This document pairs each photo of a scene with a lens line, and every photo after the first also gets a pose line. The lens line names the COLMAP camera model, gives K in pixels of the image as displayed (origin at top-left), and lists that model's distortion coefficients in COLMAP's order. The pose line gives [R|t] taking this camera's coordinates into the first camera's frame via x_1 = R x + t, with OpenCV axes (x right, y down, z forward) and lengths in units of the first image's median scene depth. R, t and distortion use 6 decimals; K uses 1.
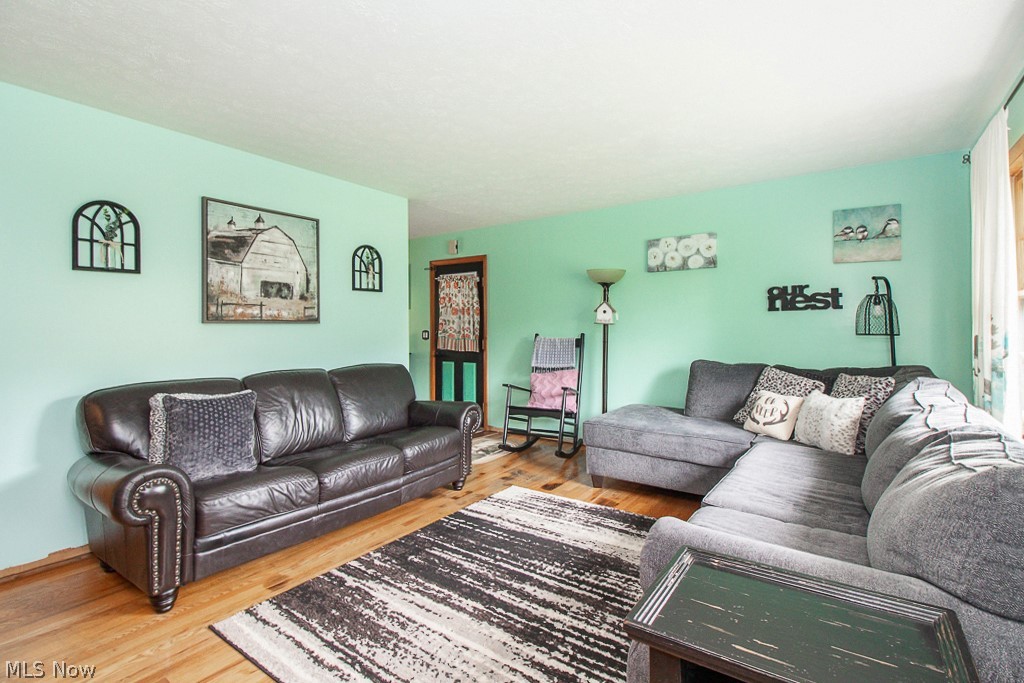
lens RADIAL K [[479.4, 0, 521.8], [0, 479.4, 324.0], [0, 0, 1]] dist [0.013915, -0.000878]
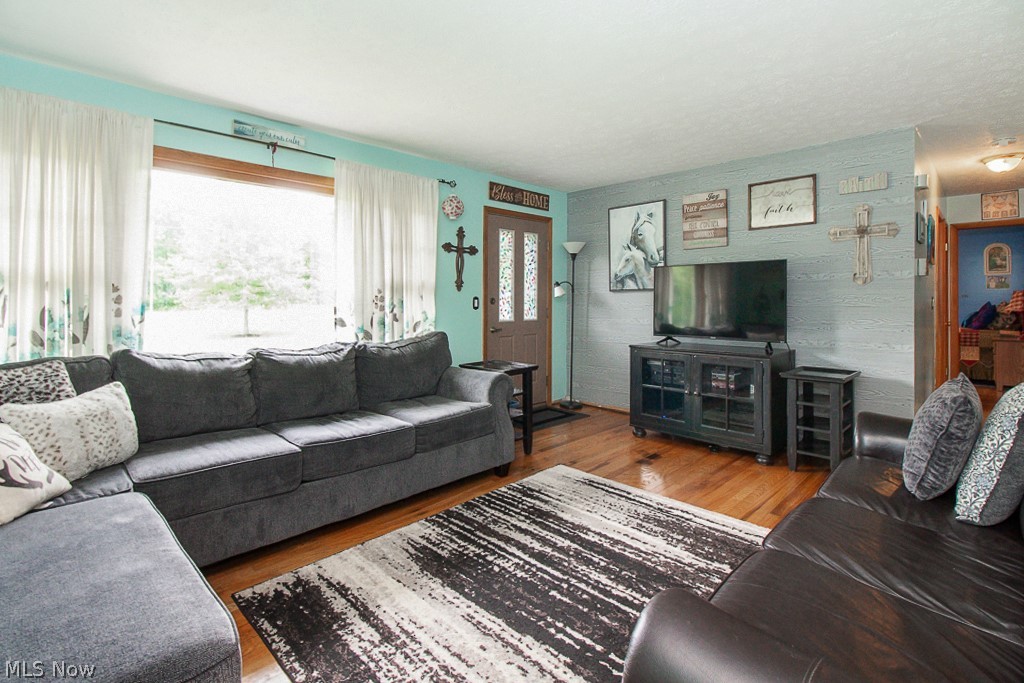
lens RADIAL K [[479.4, 0, 524.3], [0, 479.4, 298.6], [0, 0, 1]] dist [0.013915, -0.000878]
pose [[-0.988416, 0.005988, 0.151648, -0.107835], [0.004505, 0.999939, -0.010118, 0.023942], [-0.151699, -0.009318, -0.988383, 1.827139]]
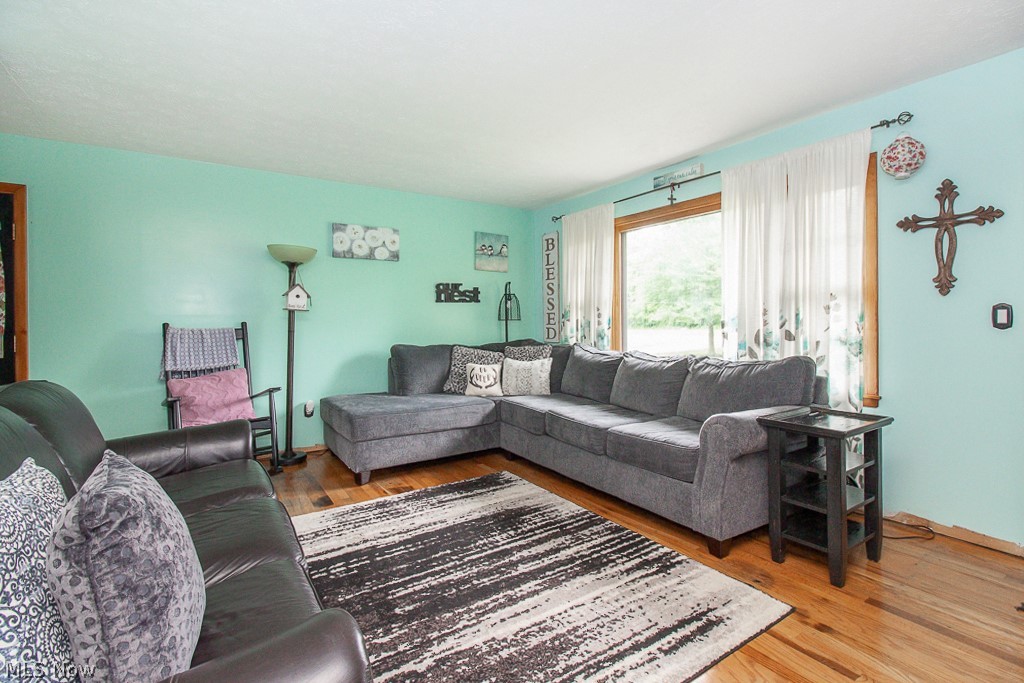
lens RADIAL K [[479.4, 0, 509.9], [0, 479.4, 325.8], [0, 0, 1]] dist [0.013915, -0.000878]
pose [[0.370771, -0.008791, 0.928683, -0.877050], [-0.002256, 0.999944, 0.010367, 0.032152], [-0.928722, -0.005939, 0.370730, 0.573060]]
